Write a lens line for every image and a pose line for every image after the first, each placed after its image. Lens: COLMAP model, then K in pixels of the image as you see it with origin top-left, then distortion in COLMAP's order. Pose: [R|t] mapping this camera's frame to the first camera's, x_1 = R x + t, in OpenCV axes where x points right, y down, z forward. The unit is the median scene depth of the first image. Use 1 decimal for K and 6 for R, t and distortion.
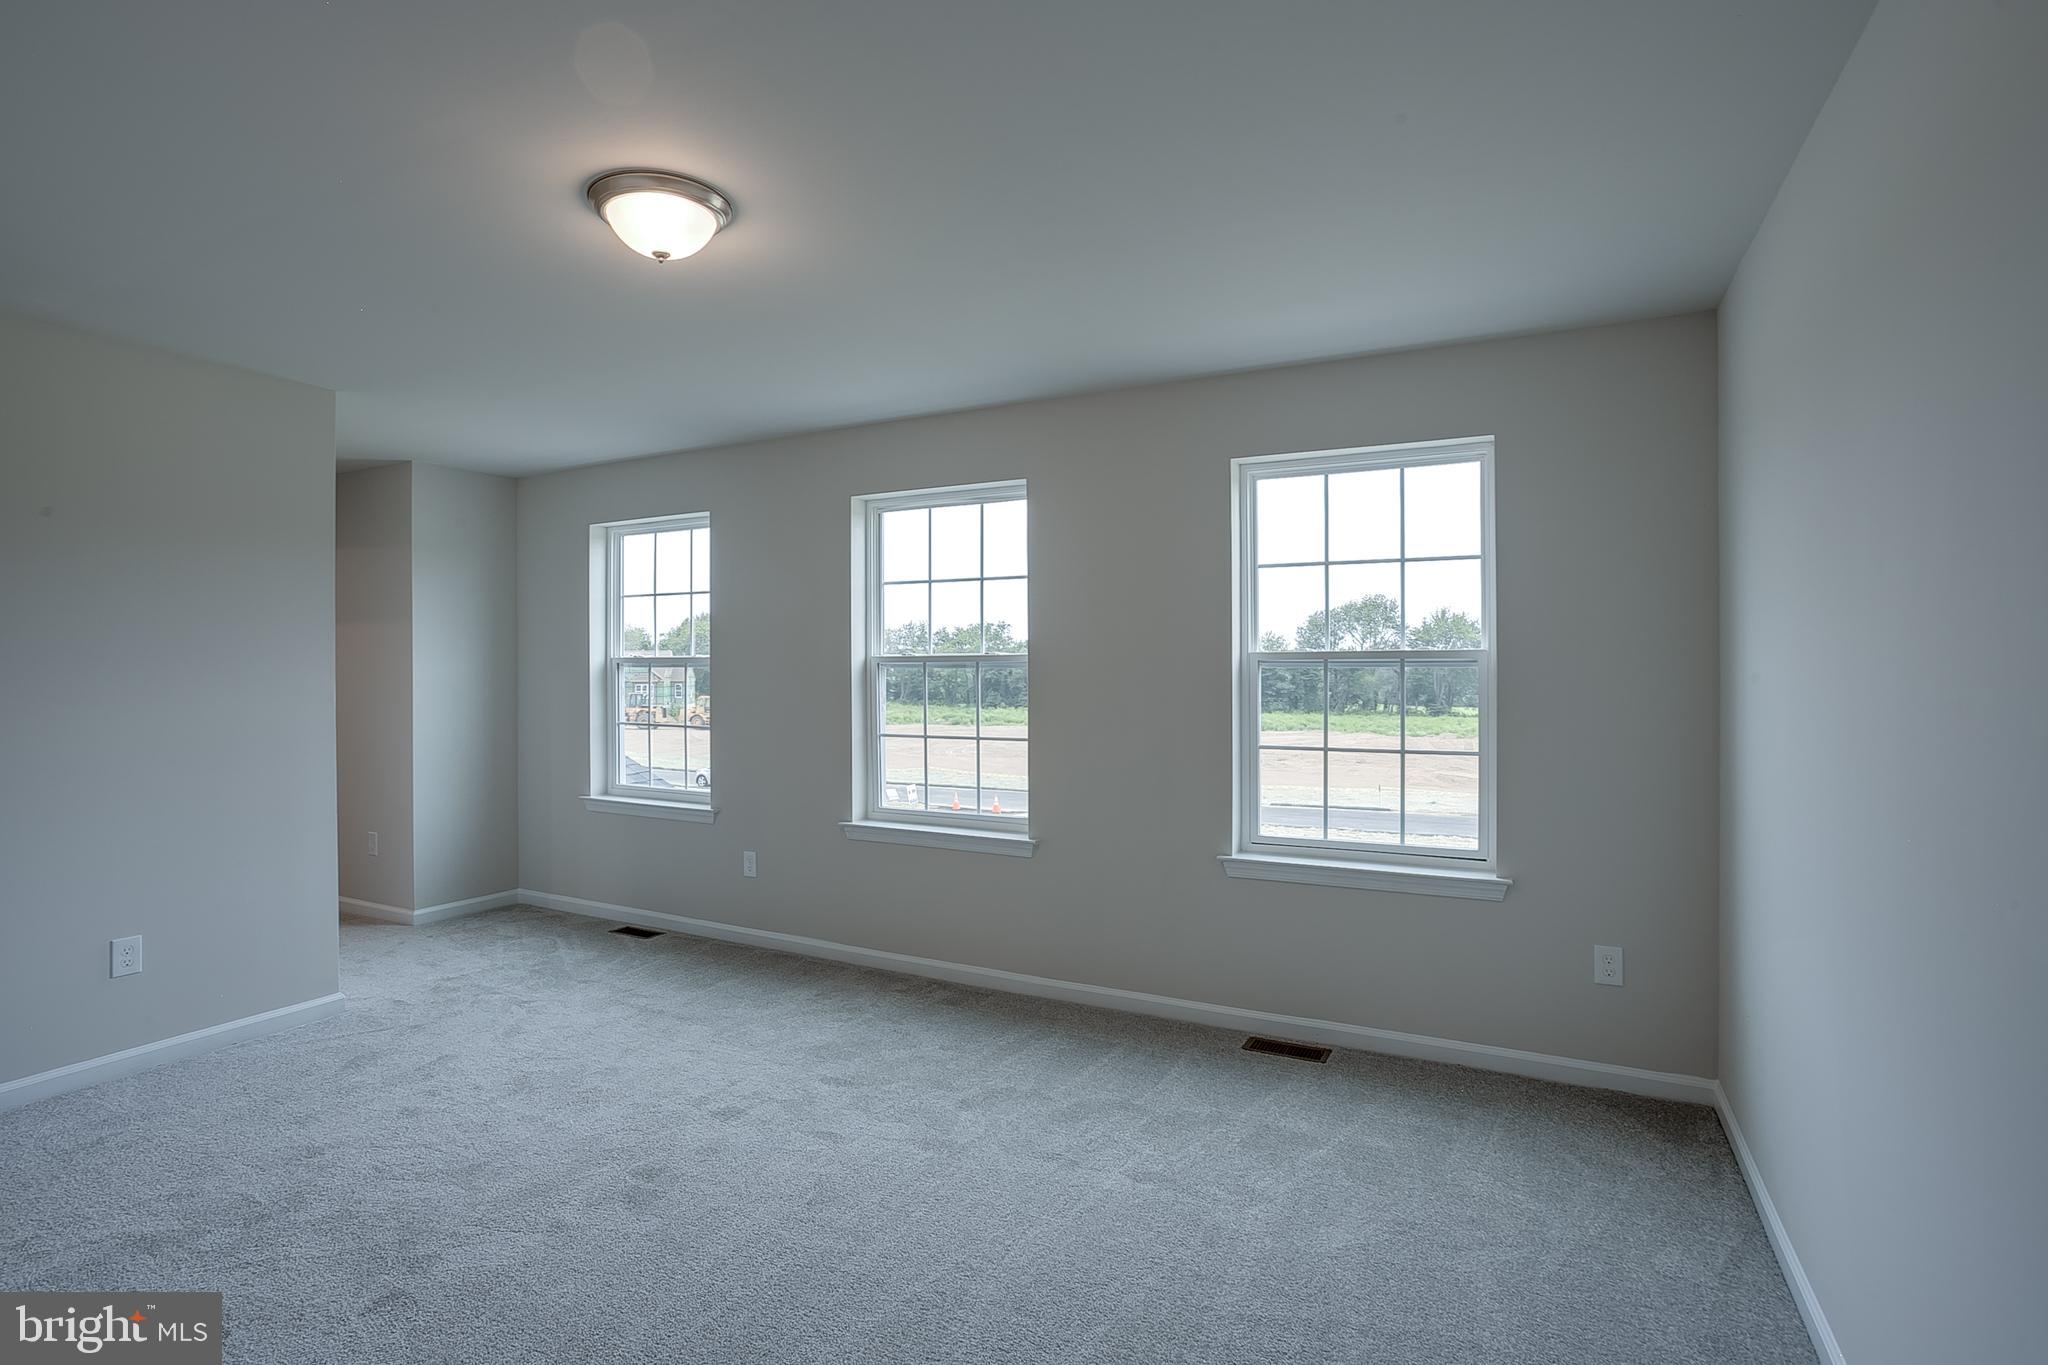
lens RADIAL K [[964.1, 0, 988.7], [0, 964.1, 674.3], [0, 0, 1]] dist [-0.026830, 0.001161]
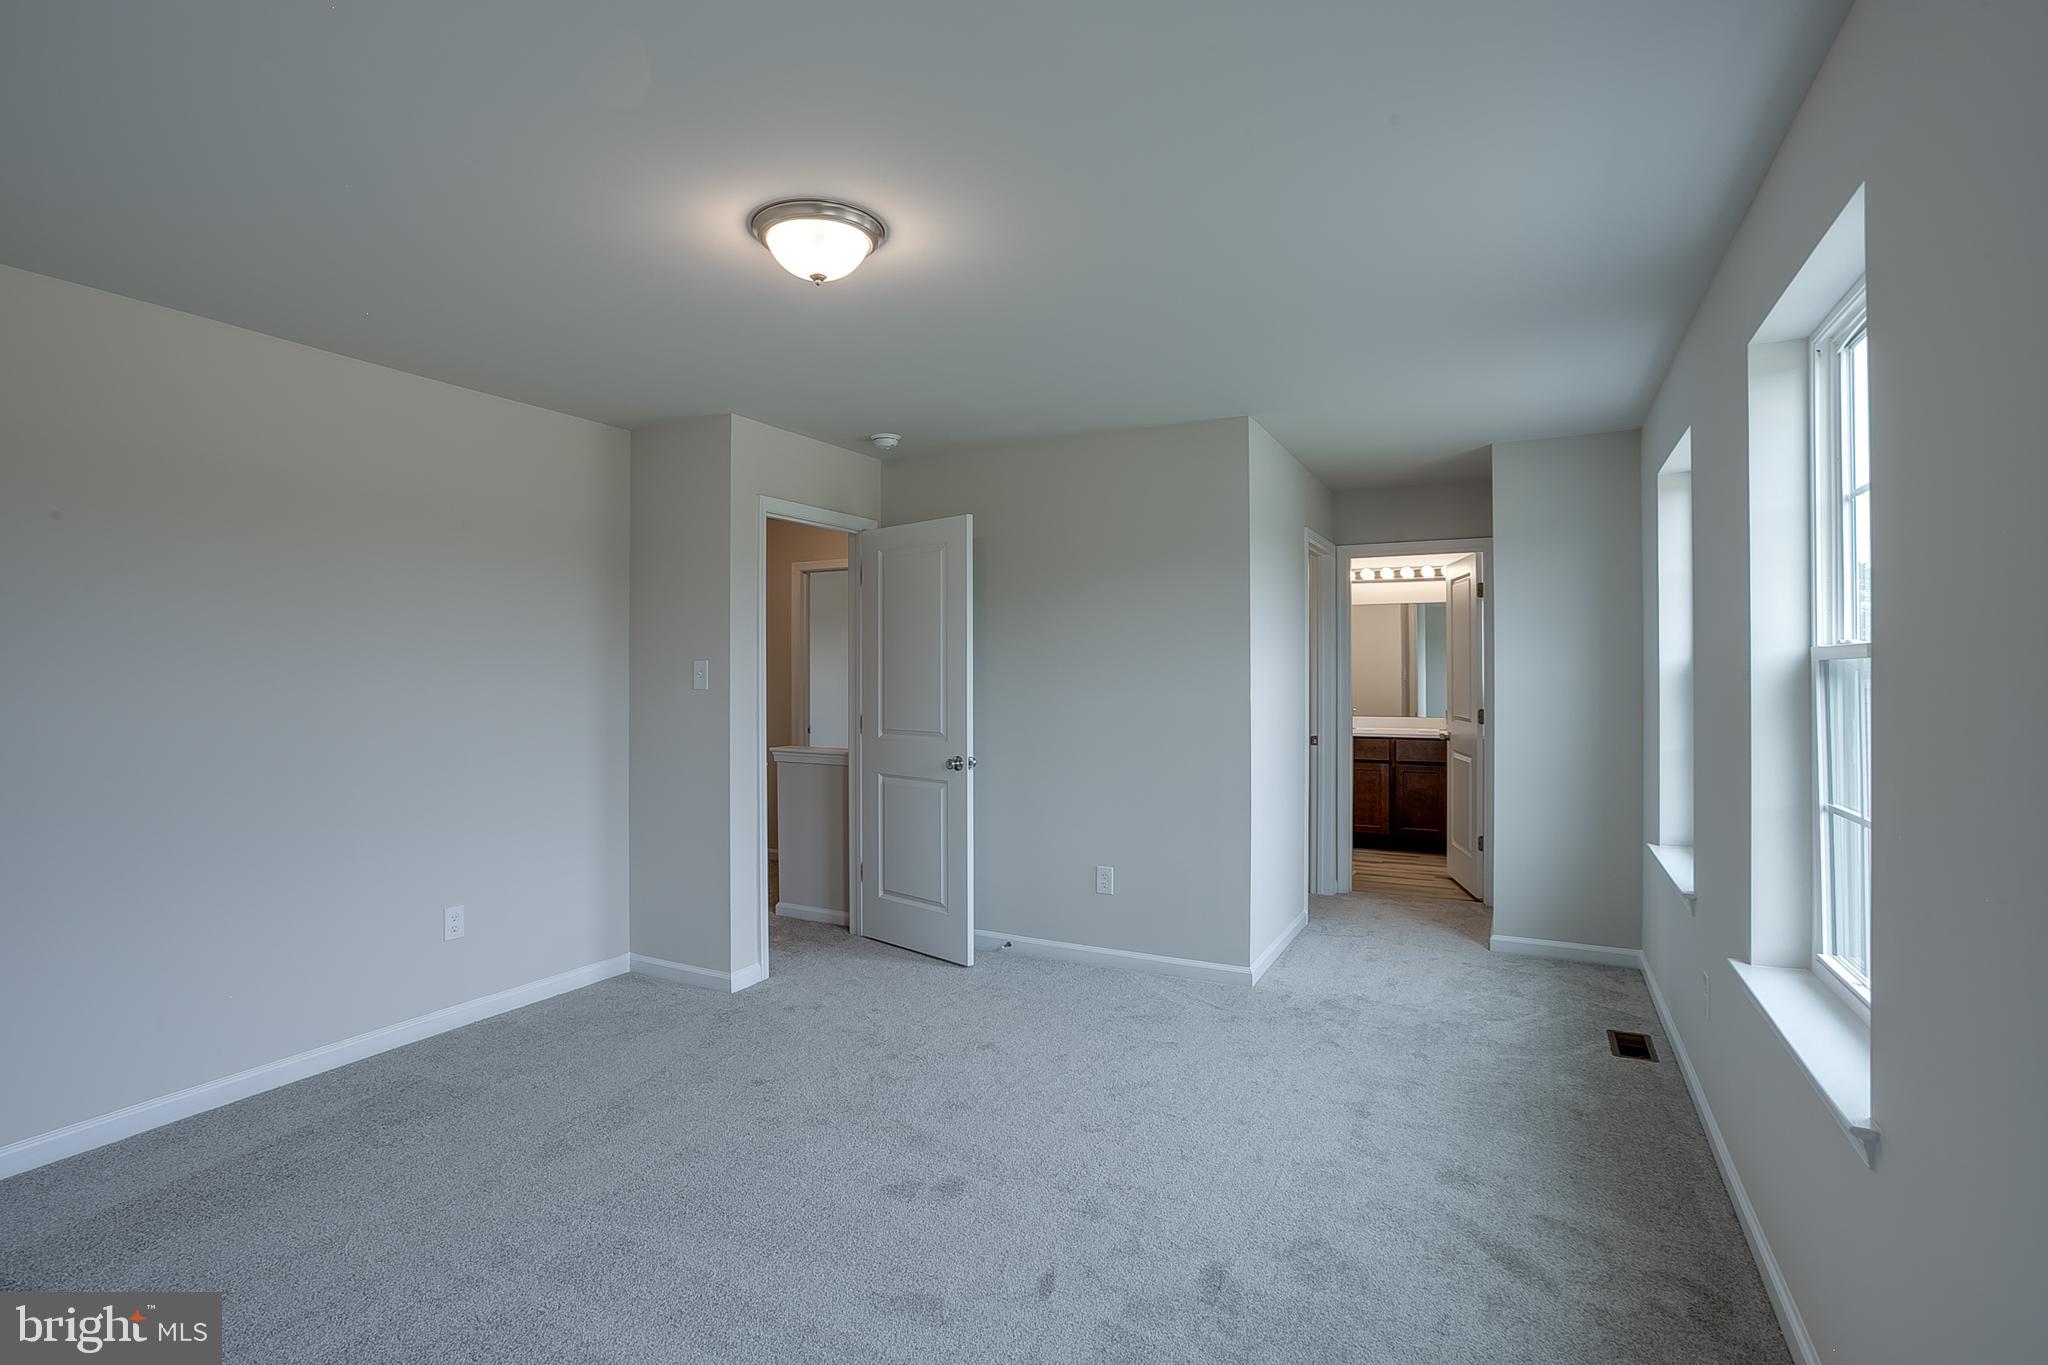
lens RADIAL K [[964.1, 0, 988.7], [0, 964.1, 674.3], [0, 0, 1]] dist [-0.026830, 0.001161]
pose [[0.016238, -0.003229, -0.999863, 0.447305], [0.001082, 0.999994, -0.003212, 0.000641], [0.999868, -0.001030, 0.016241, 0.729943]]
